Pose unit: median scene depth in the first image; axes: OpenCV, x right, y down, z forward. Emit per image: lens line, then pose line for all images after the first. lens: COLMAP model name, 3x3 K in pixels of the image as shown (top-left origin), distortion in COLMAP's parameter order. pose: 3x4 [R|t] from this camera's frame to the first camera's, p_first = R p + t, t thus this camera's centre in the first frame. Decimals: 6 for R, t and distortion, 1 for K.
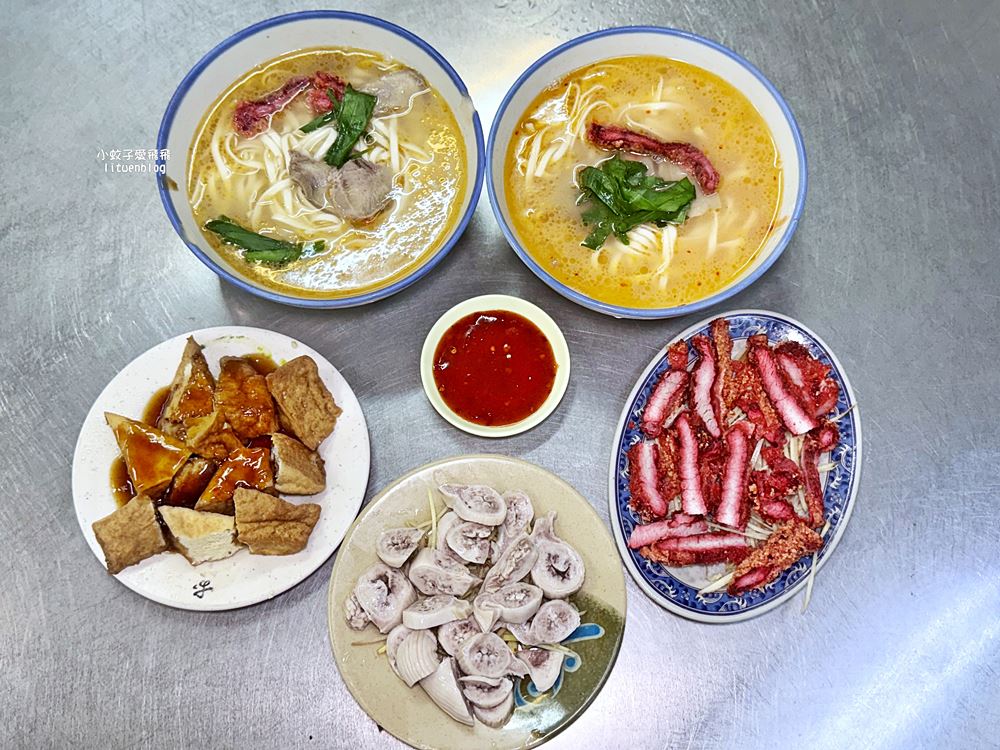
lens RADIAL K [[1018.3, 0, 500.7], [0, 1018.3, 374.9], [0, 0, 1]] dist [0.017606, 0.000000]
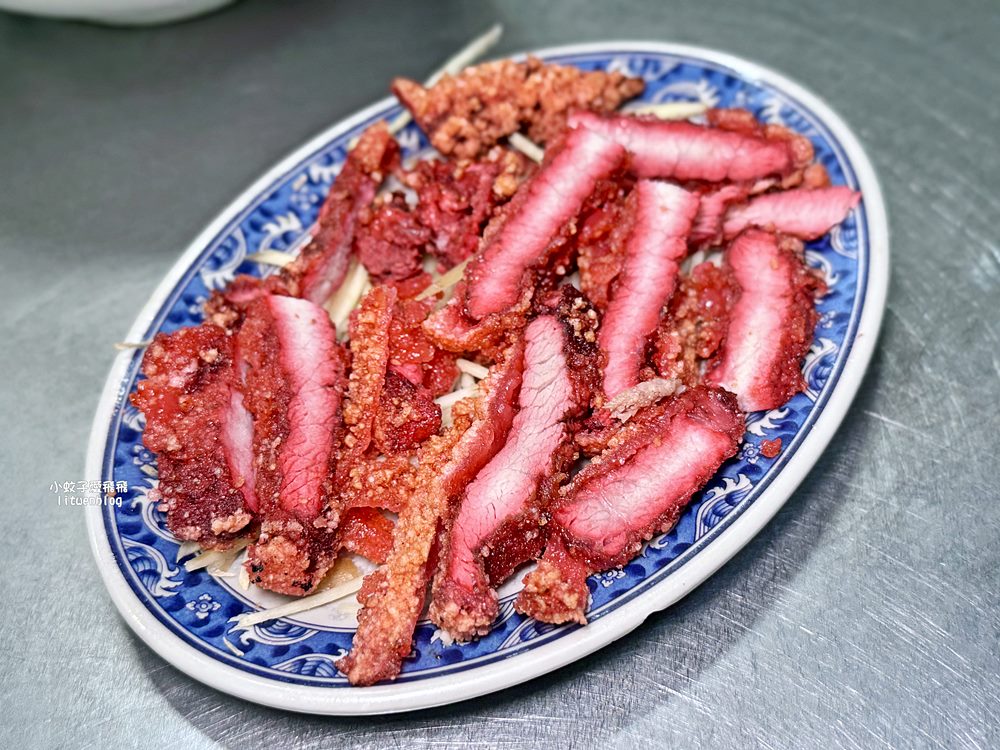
lens RADIAL K [[1344.5, 0, 500.6], [0, 1344.5, 375.5], [0, 0, 1]] dist [0.032780, 0.000000]
pose [[-0.942112, -0.197811, 0.270733, 0.095091], [0.335294, -0.550906, 0.764252, -0.277862], [-0.002029, 0.810785, 0.585340, 0.711704]]
